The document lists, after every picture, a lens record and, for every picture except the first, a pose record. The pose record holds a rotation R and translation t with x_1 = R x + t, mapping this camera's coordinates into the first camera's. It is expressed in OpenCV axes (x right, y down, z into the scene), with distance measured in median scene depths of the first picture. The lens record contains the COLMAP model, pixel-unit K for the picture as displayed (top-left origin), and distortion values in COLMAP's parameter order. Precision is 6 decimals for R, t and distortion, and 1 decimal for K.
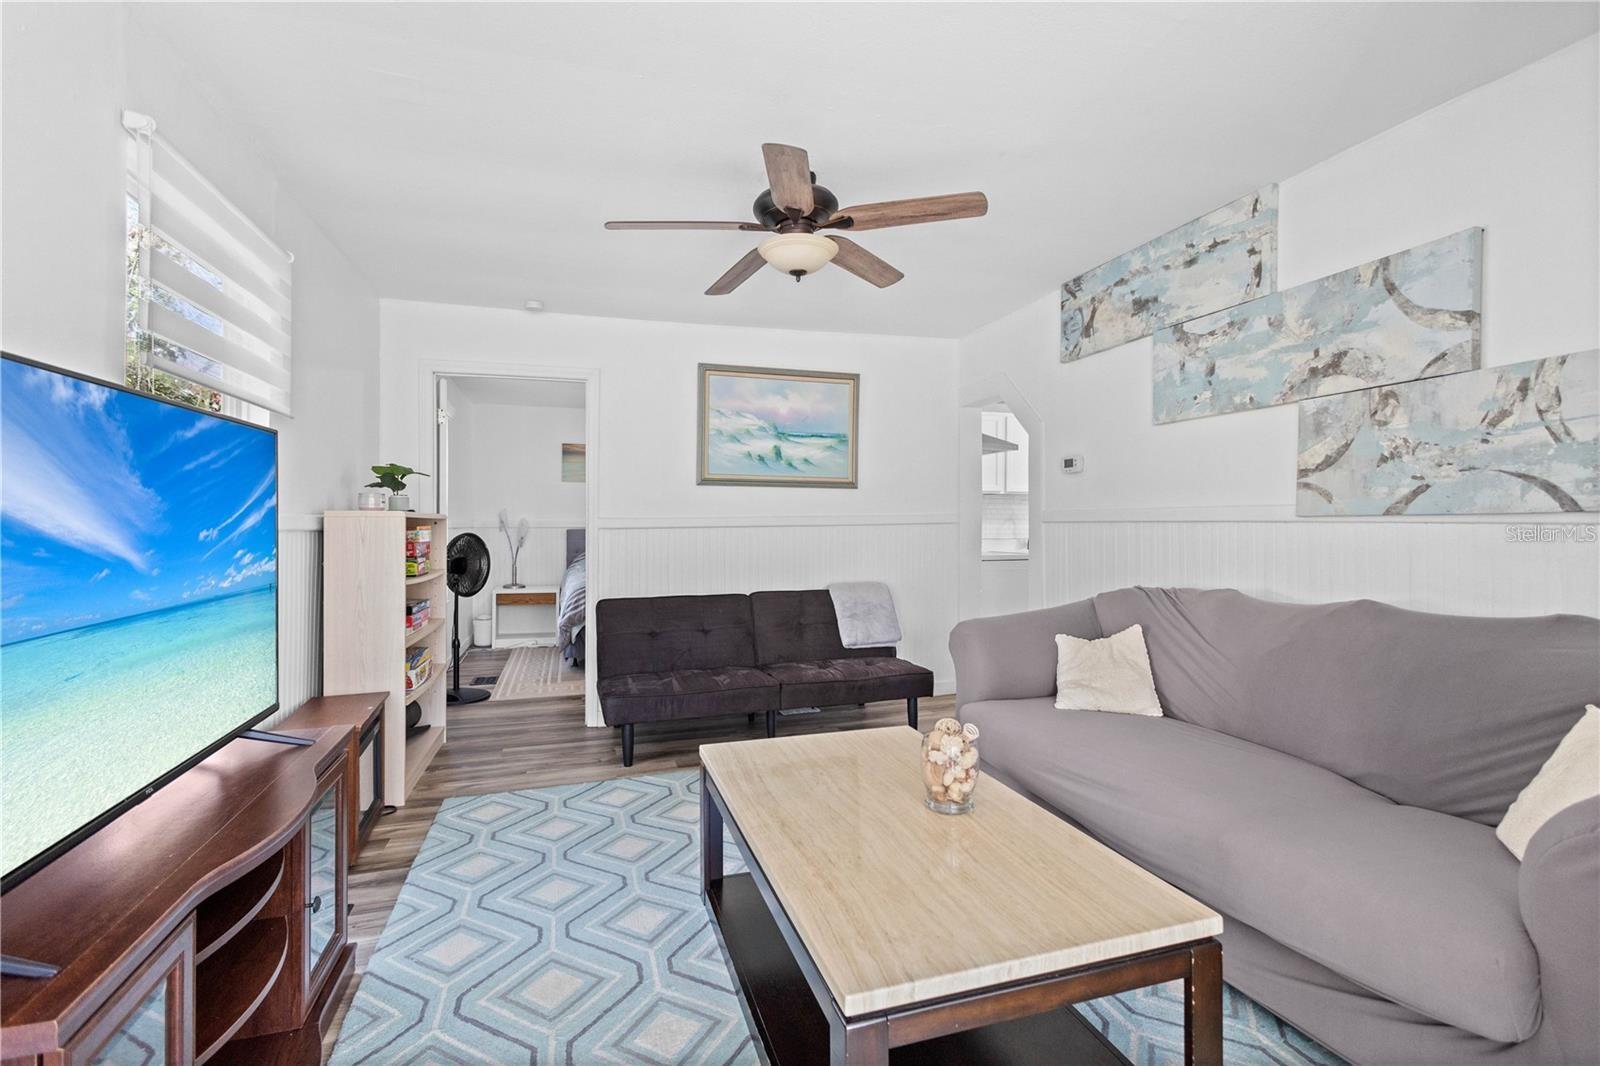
lens RADIAL K [[750.0, 0, 807.3], [0, 750.0, 539.8], [0, 0, 1]] dist [0.002663, 0.000333]
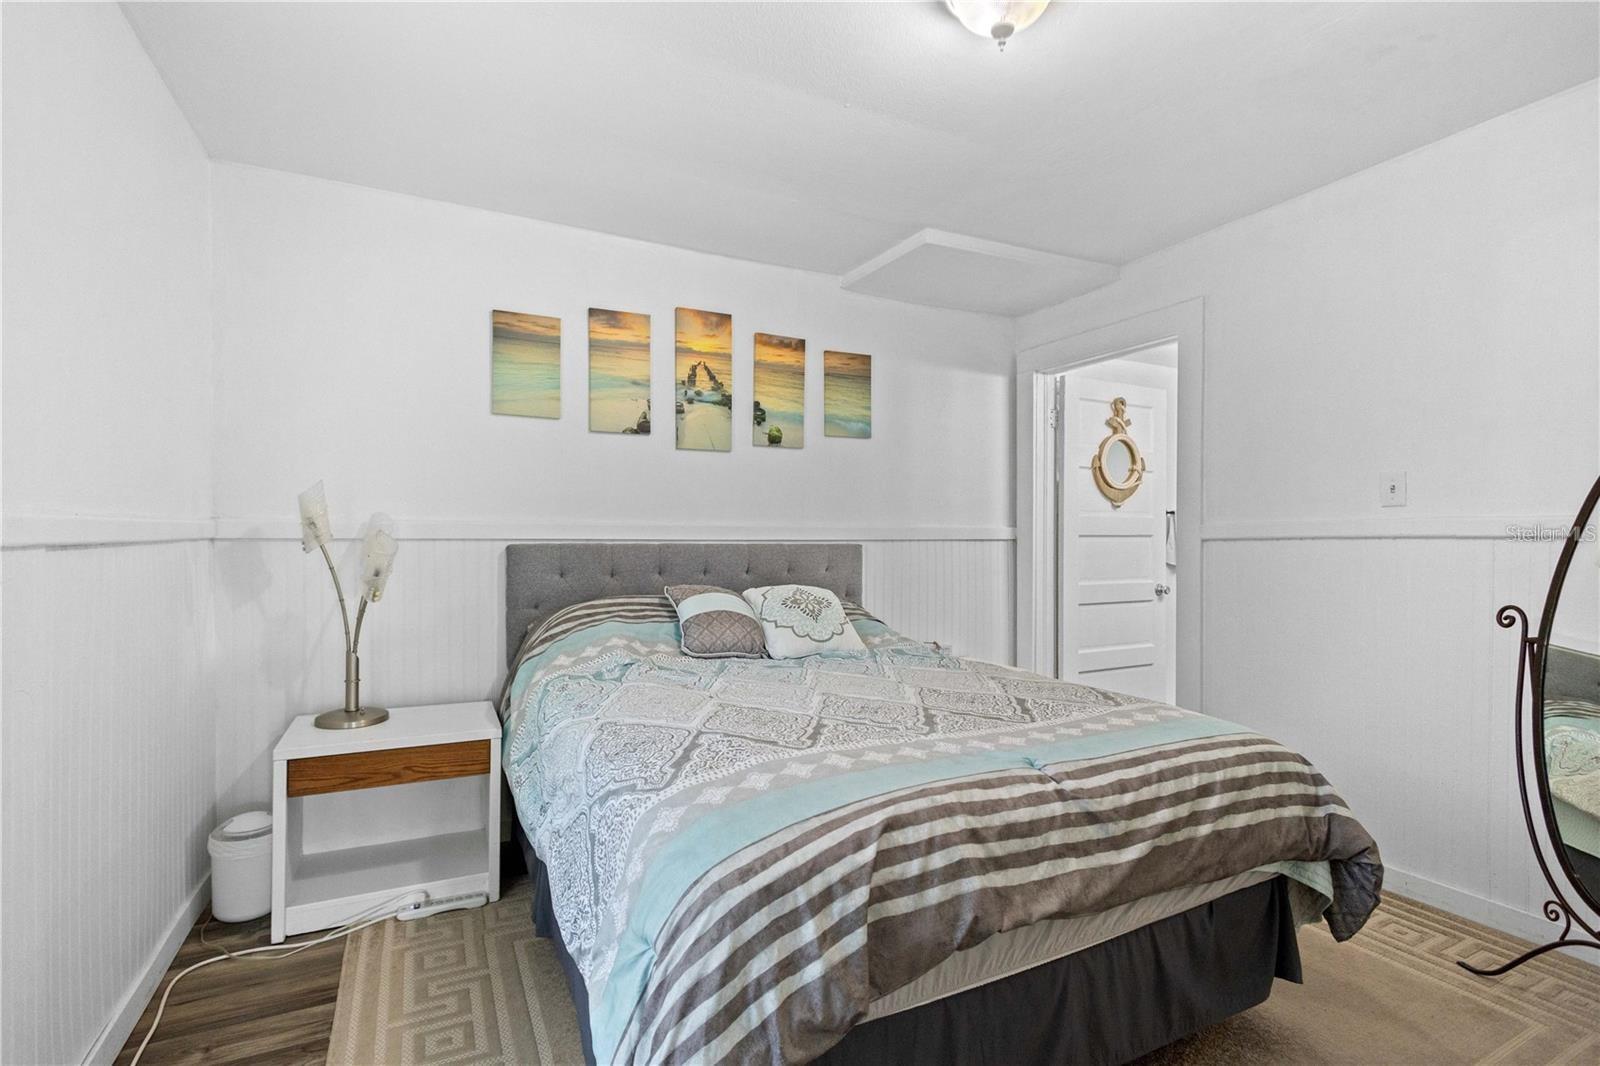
lens RADIAL K [[750.0, 0, 807.3], [0, 750.0, 539.8], [0, 0, 1]] dist [0.002663, 0.000333]
pose [[0.983892, -0.004763, 0.178700, -0.250883], [0.004377, 0.999987, 0.002551, -0.016895], [-0.178709, -0.001728, 0.983900, 0.636189]]
